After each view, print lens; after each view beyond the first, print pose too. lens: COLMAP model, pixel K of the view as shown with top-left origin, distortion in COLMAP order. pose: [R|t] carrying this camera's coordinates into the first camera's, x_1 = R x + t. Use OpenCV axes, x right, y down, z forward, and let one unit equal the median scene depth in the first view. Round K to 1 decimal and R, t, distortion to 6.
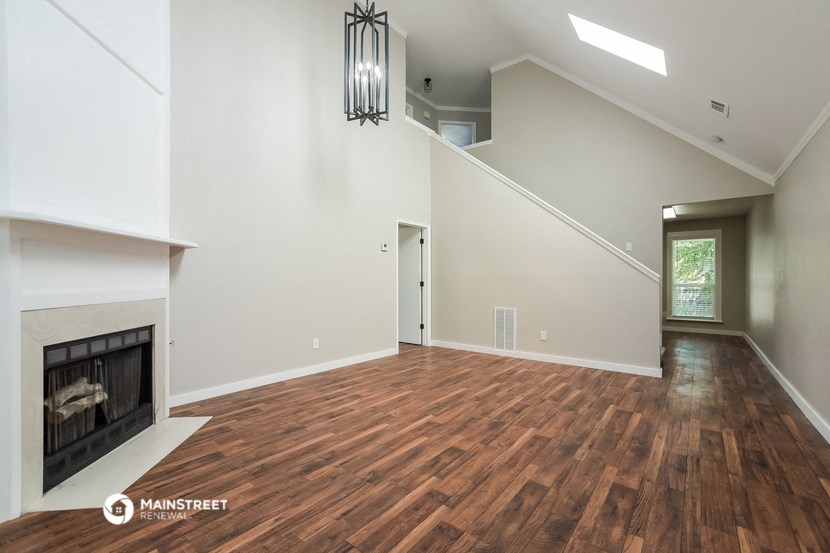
lens RADIAL K [[358.7, 0, 405.0], [0, 358.7, 276.6], [0, 0, 1]] dist [0.000202, 0.000665]
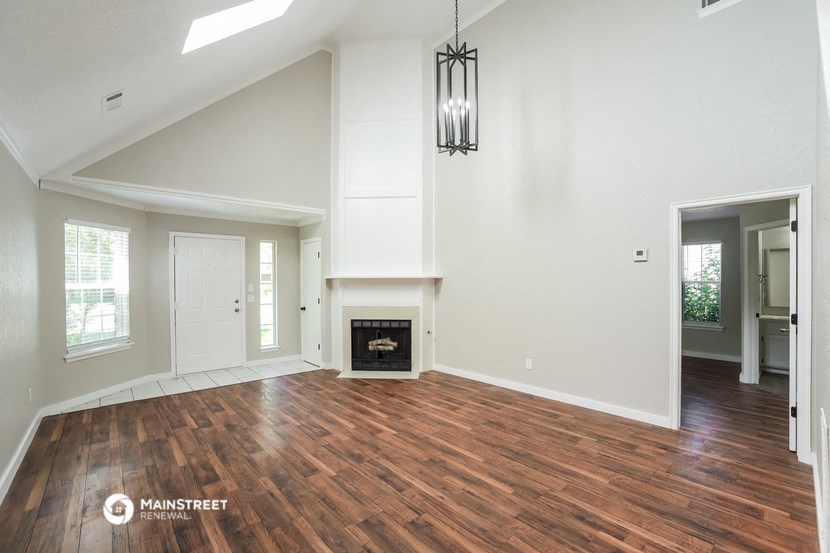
lens RADIAL K [[358.7, 0, 396.2], [0, 358.7, 287.7], [0, 0, 1]] dist [0.000202, 0.000665]
pose [[-0.202983, 0.003120, -0.979177, 1.099545], [0.025652, 0.999669, -0.002132, -0.029100], [0.978846, -0.025551, -0.202996, 1.237247]]
